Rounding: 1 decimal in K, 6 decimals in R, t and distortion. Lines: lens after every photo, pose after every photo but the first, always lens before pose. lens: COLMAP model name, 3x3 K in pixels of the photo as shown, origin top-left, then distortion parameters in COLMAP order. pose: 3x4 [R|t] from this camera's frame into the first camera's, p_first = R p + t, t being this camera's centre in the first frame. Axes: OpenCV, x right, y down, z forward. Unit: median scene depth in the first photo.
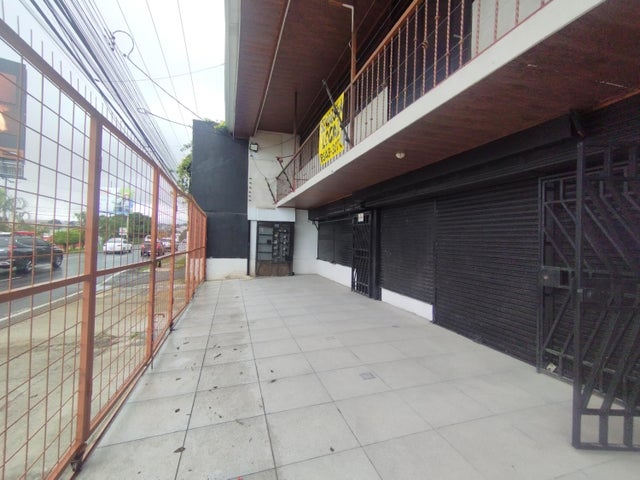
lens RADIAL K [[296.0, 0, 320.6], [0, 296.0, 239.9], [0, 0, 1]] dist [-0.004084, 0.000341]
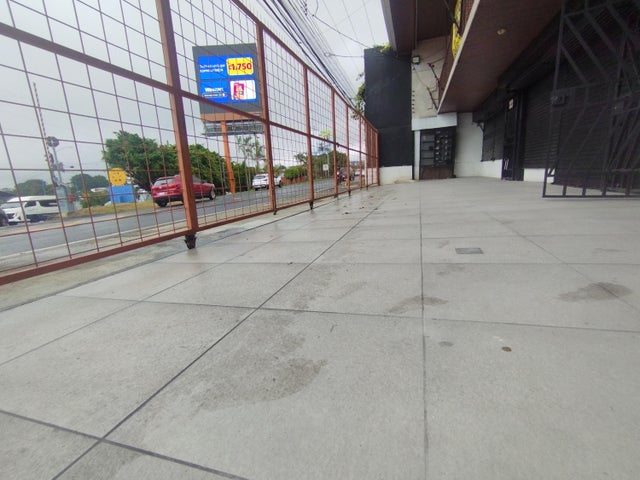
lens RADIAL K [[296.0, 0, 320.7], [0, 296.0, 241.8], [0, 0, 1]] dist [-0.004084, 0.000341]
pose [[0.817811, 0.053726, -0.572974, 0.148494], [0.078717, 0.975831, 0.203854, 0.093002], [0.570078, -0.211817, 0.793816, -0.211159]]
